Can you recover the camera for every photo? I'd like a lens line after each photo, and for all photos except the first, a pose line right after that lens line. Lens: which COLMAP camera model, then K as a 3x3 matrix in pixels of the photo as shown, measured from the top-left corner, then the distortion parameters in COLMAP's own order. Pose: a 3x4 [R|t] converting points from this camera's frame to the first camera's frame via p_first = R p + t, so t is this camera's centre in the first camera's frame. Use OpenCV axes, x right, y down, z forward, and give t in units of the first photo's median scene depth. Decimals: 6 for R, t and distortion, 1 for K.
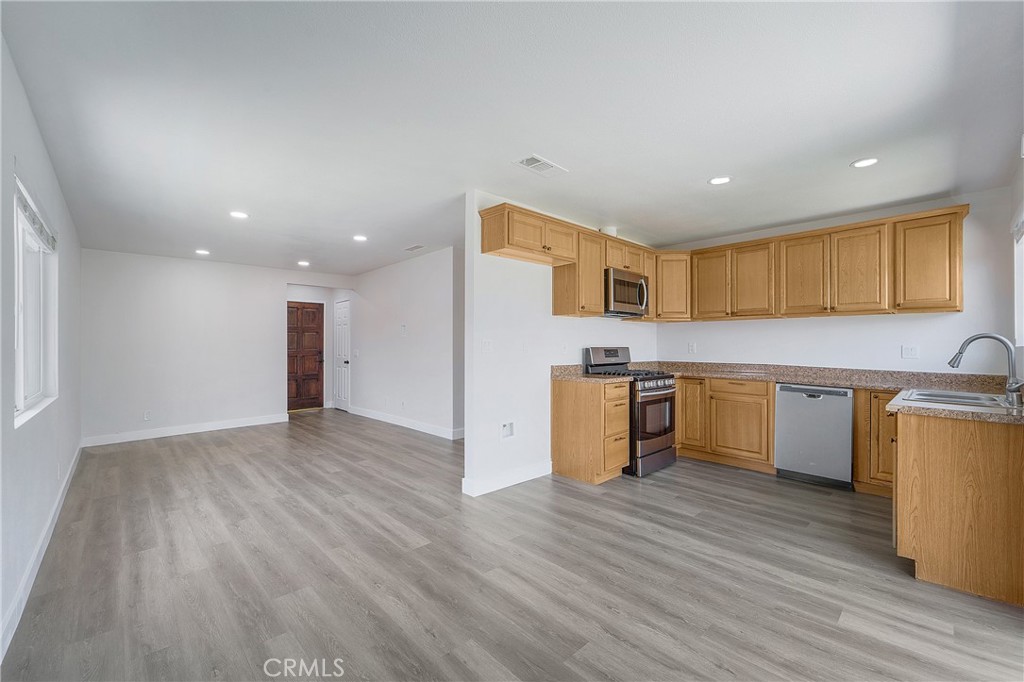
lens RADIAL K [[410.5, 0, 584.2], [0, 410.5, 334.8], [0, 0, 1]] dist [-0.001935, -0.000101]
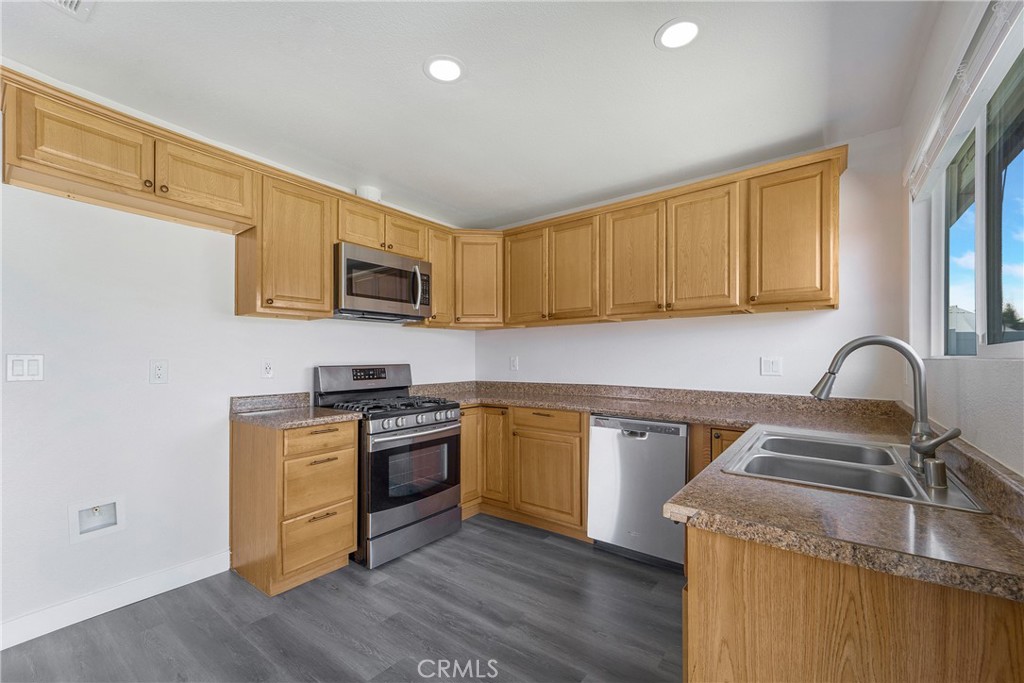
lens RADIAL K [[393.1, 0, 556.2], [0, 393.1, 356.2], [0, 0, 1]] dist [-0.000696, -0.000088]
pose [[0.993585, -0.010295, 0.112622, 0.341531], [0.008139, 0.999775, 0.019591, 0.006837], [-0.112798, -0.018548, 0.993445, 0.358067]]
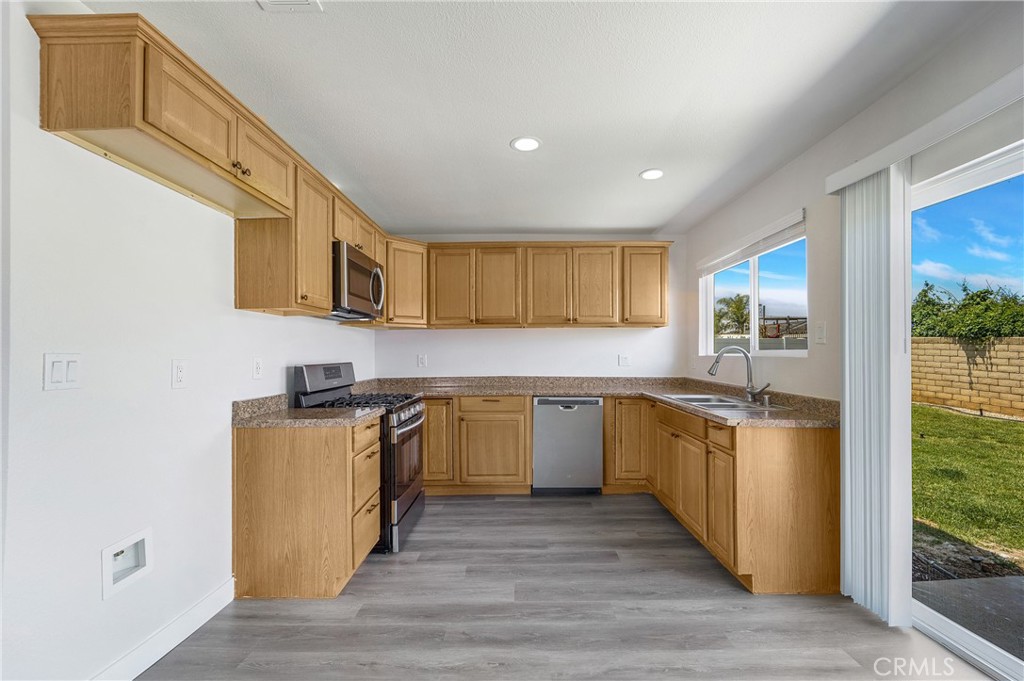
lens RADIAL K [[371.8, 0, 520.2], [0, 371.8, 344.7], [0, 0, 1]] dist [-0.014473, -0.000059]
pose [[0.756216, 0.003738, 0.654311, -0.109894], [-0.003912, 0.999992, -0.001192, 0.000113], [-0.654310, -0.001658, 0.756225, 0.386389]]
